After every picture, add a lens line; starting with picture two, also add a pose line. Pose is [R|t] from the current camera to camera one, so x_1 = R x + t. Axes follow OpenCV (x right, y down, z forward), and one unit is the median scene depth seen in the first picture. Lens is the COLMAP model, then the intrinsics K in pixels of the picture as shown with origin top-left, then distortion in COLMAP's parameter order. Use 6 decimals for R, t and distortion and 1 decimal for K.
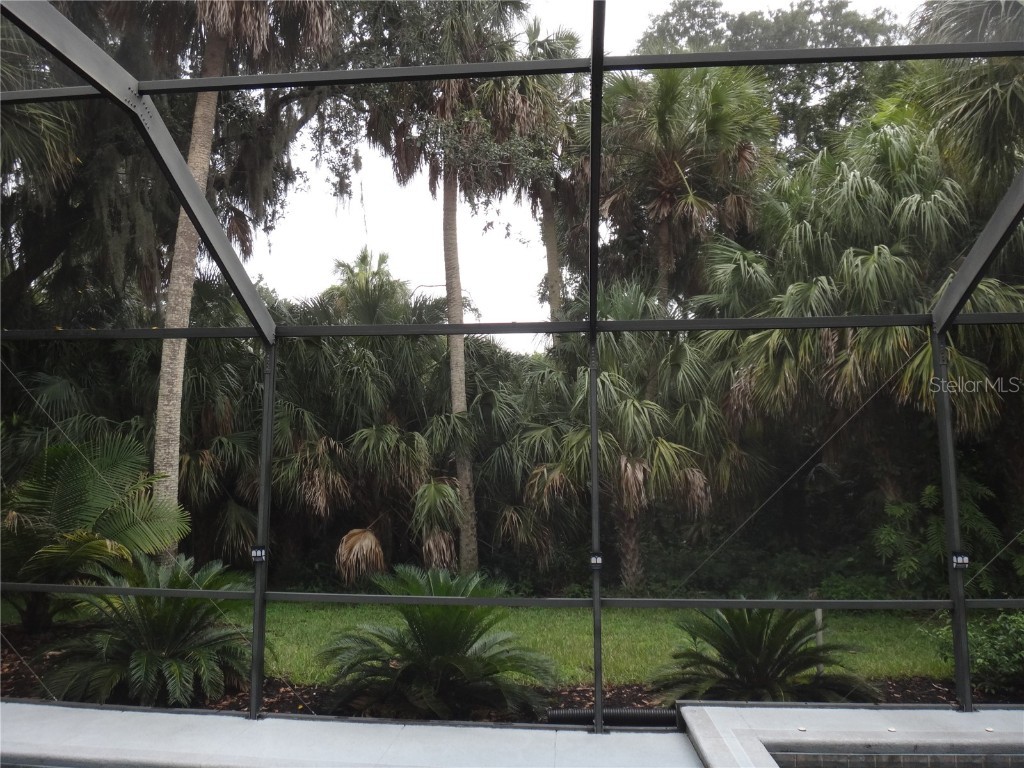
lens RADIAL K [[714.5, 0, 517.3], [0, 714.5, 382.4], [0, 0, 1]] dist [-0.041069, 0.003047]
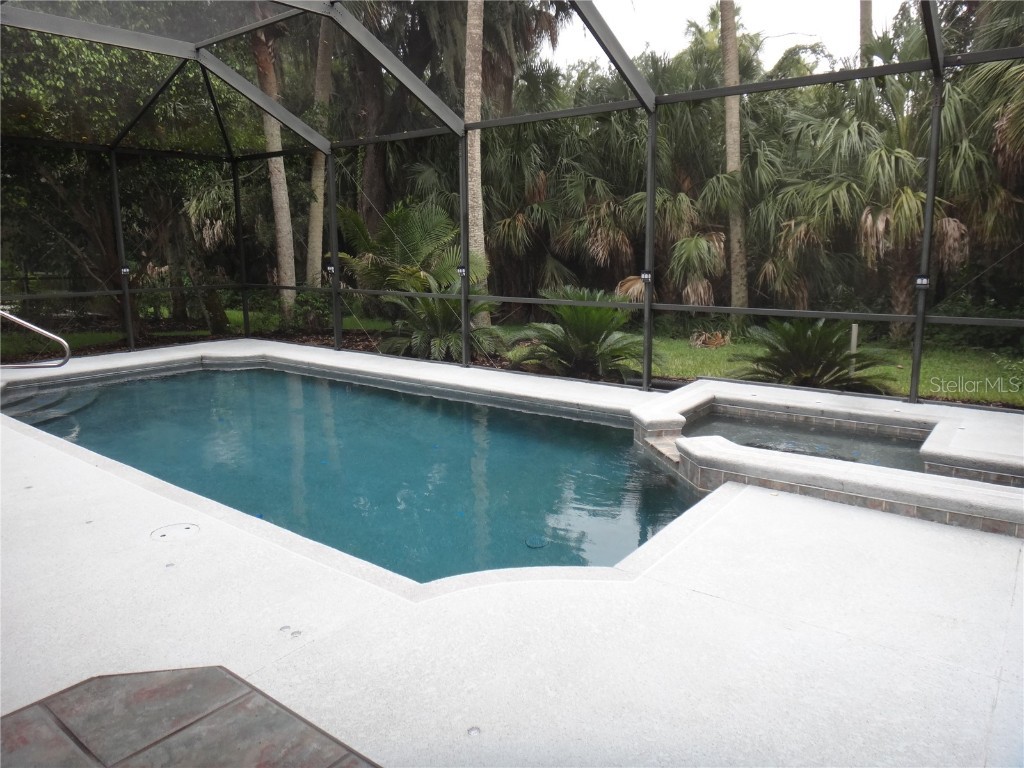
lens RADIAL K [[714.5, 0, 520.5], [0, 714.5, 379.6], [0, 0, 1]] dist [-0.041069, 0.003047]
pose [[0.843338, 0.087588, -0.530198, 0.282586], [0.082241, 0.953969, 0.288407, 0.006363], [0.531053, -0.286829, 0.797315, -0.137386]]
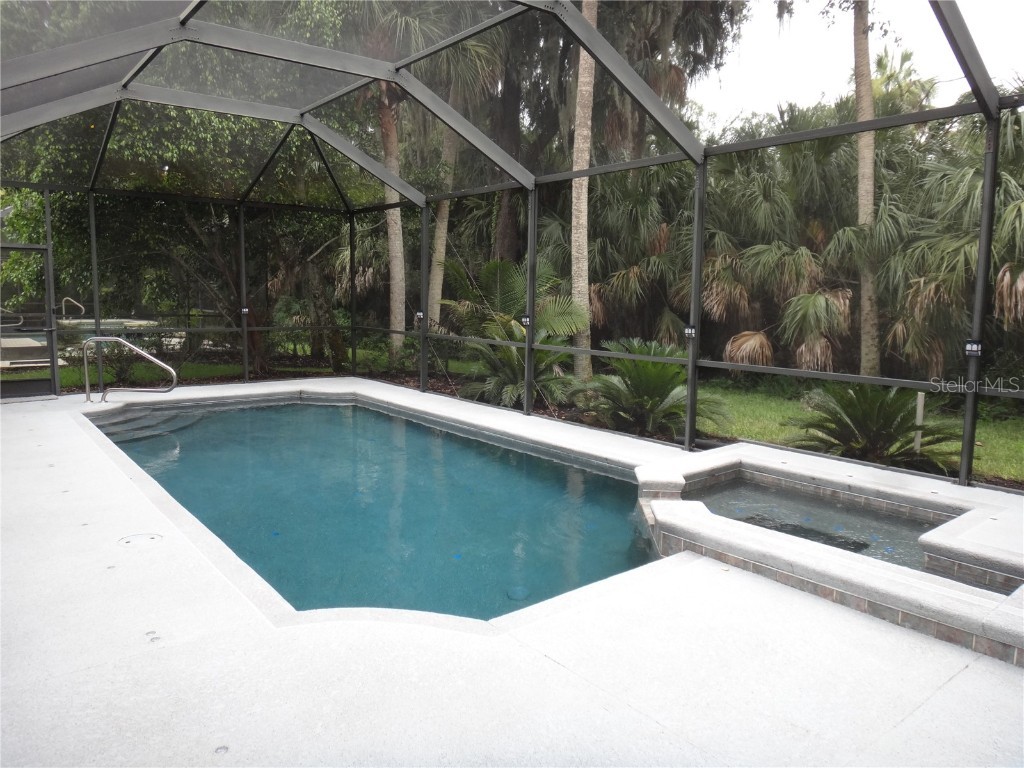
lens RADIAL K [[714.5, 0, 516.0], [0, 714.5, 386.0], [0, 0, 1]] dist [-0.041069, 0.003047]
pose [[0.688930, 0.096482, -0.718378, 0.367104], [0.082854, 0.974122, 0.210288, 0.015079], [0.720077, -0.204394, 0.663108, -0.071584]]
